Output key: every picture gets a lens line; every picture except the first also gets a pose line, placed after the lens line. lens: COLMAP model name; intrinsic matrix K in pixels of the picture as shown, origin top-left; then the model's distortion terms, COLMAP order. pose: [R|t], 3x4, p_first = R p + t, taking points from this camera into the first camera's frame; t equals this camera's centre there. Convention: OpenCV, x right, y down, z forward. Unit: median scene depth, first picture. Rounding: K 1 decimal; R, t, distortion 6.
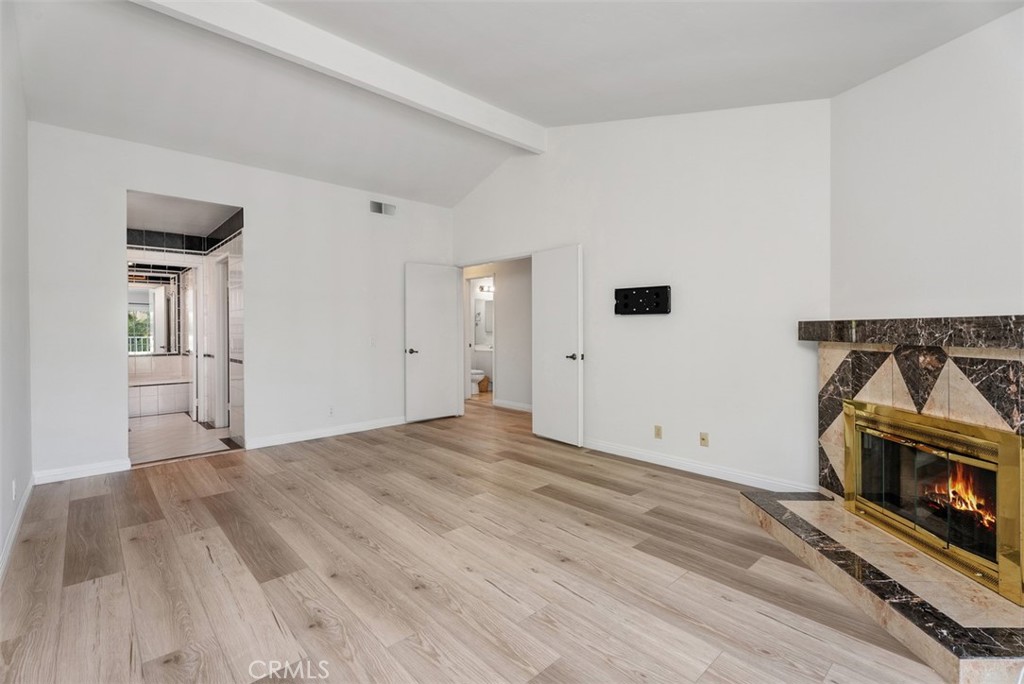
lens RADIAL K [[457.7, 0, 511.0], [0, 457.7, 342.7], [0, 0, 1]] dist [0.008957, 0.000387]
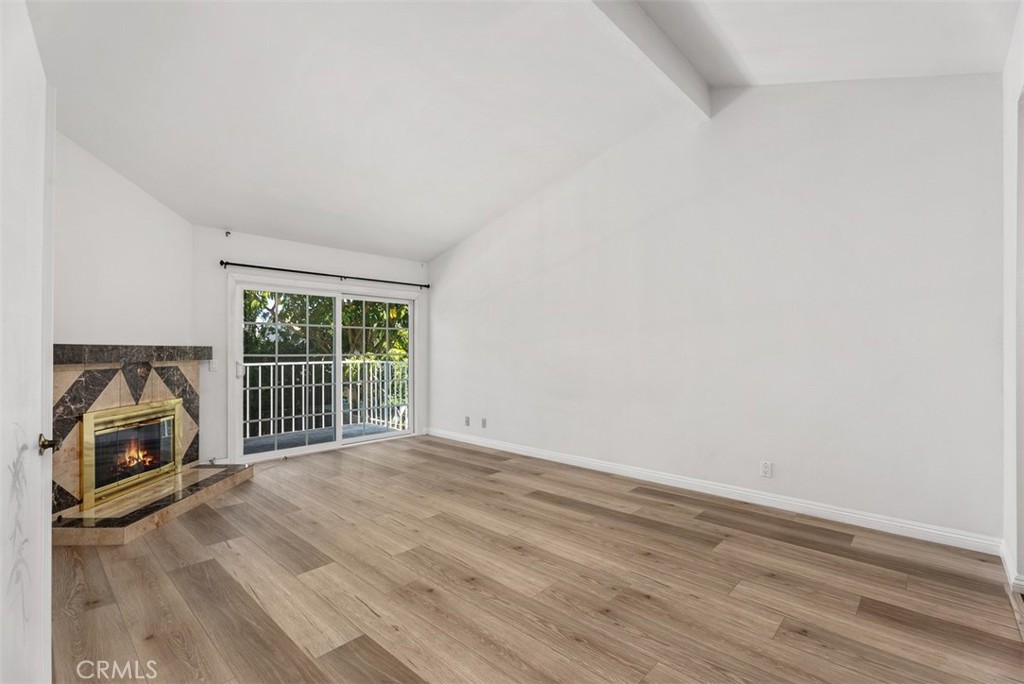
lens RADIAL K [[457.7, 0, 510.7], [0, 457.7, 340.4], [0, 0, 1]] dist [0.008957, 0.000387]
pose [[-0.997536, 0.002464, -0.070115, -0.249642], [0.002001, 0.999976, 0.006672, -0.065681], [0.070130, 0.006515, -0.997517, 2.260953]]
